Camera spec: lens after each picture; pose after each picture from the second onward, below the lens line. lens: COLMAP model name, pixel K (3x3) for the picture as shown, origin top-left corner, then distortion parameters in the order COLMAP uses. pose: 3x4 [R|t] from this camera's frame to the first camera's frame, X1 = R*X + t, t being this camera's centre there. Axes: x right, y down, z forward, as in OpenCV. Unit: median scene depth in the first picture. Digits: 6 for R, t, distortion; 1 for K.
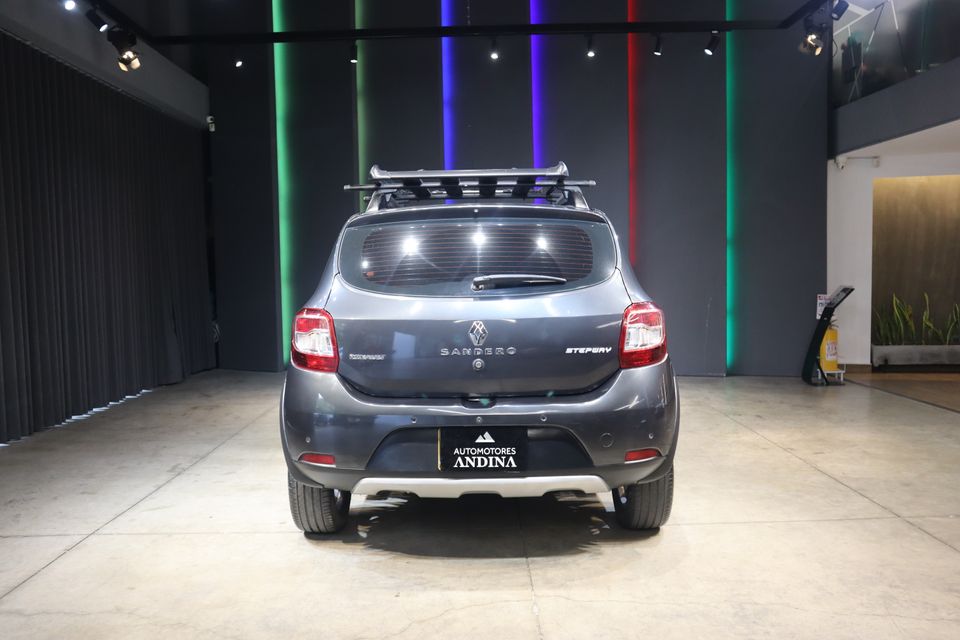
lens RADIAL K [[795.7, 0, 474.9], [0, 795.7, 323.2], [0, 0, 1]] dist [-0.061501, 0.060470]
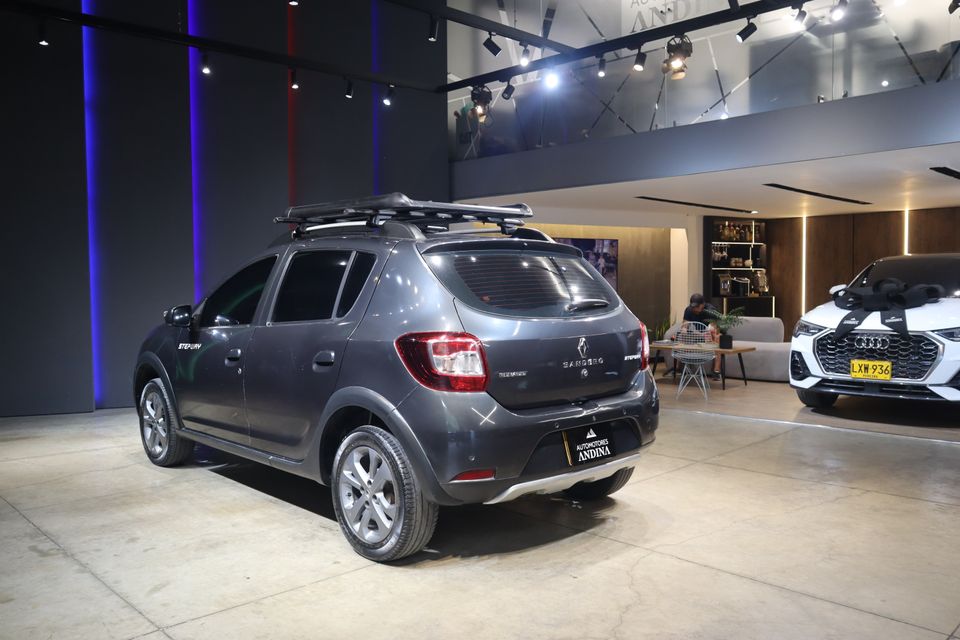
lens RADIAL K [[782.6, 0, 482.2], [0, 782.6, 326.7], [0, 0, 1]] dist [-0.061073, 0.053791]
pose [[0.723223, -0.025314, 0.690151, -0.595058], [0.042341, 0.999073, -0.007725, -0.010718], [-0.689316, 0.034808, 0.723624, 0.159408]]
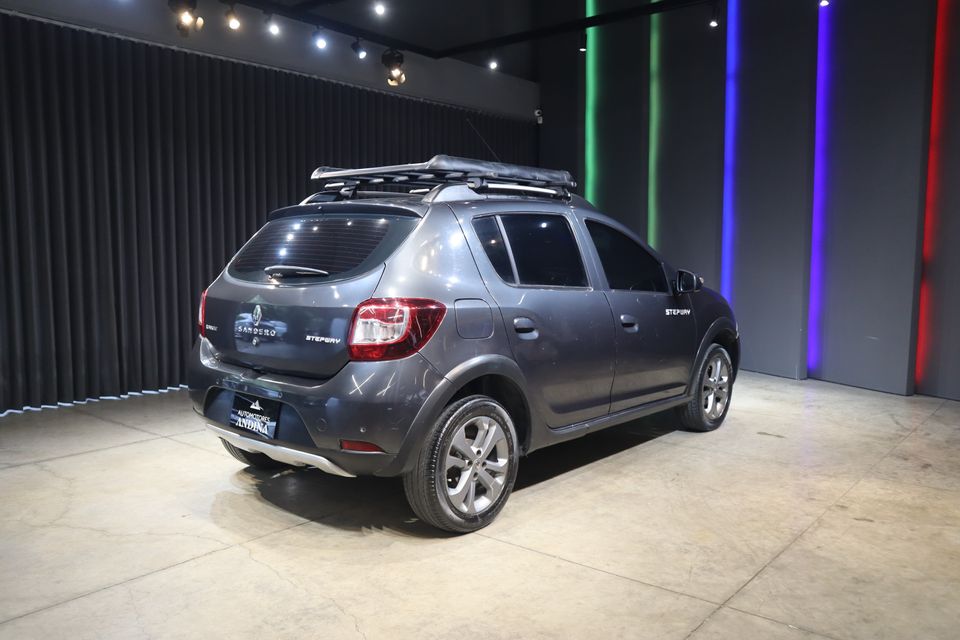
lens RADIAL K [[782.6, 0, 472.9], [0, 782.6, 319.9], [0, 0, 1]] dist [-0.061073, 0.053791]
pose [[0.764730, 0.082086, -0.639101, 0.628914], [-0.064808, 0.996621, 0.050458, -0.037942], [0.641084, 0.002832, 0.767466, 0.210486]]
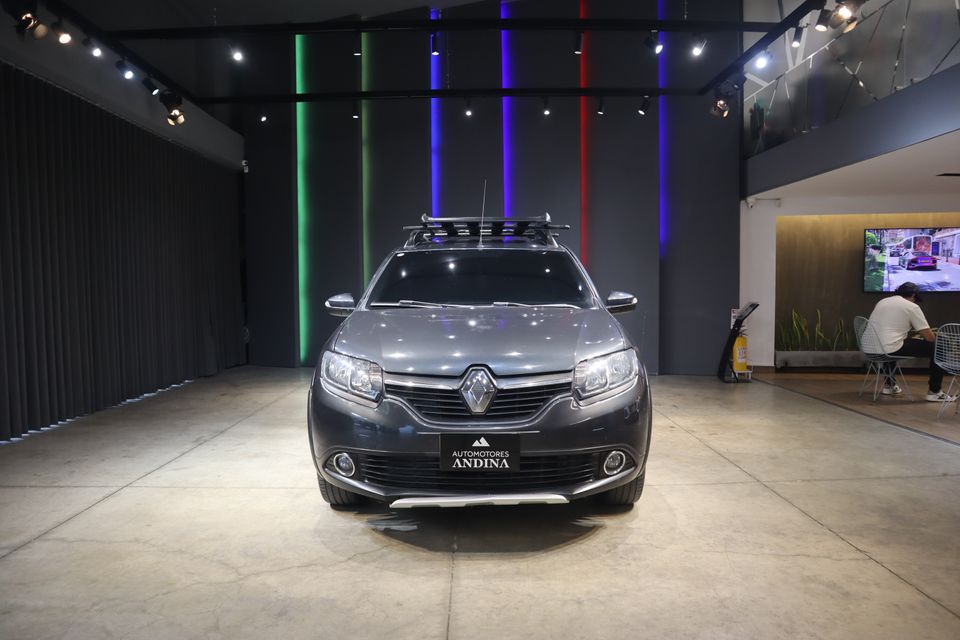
lens RADIAL K [[665.2, 0, 476.3], [0, 665.2, 325.5], [0, 0, 1]] dist [-0.105205, 0.049767]
pose [[0.999942, 0.010645, -0.001869, 0.064559], [-0.010665, 0.999878, -0.011371, 0.008900], [0.001748, 0.011390, 0.999934, -0.042395]]
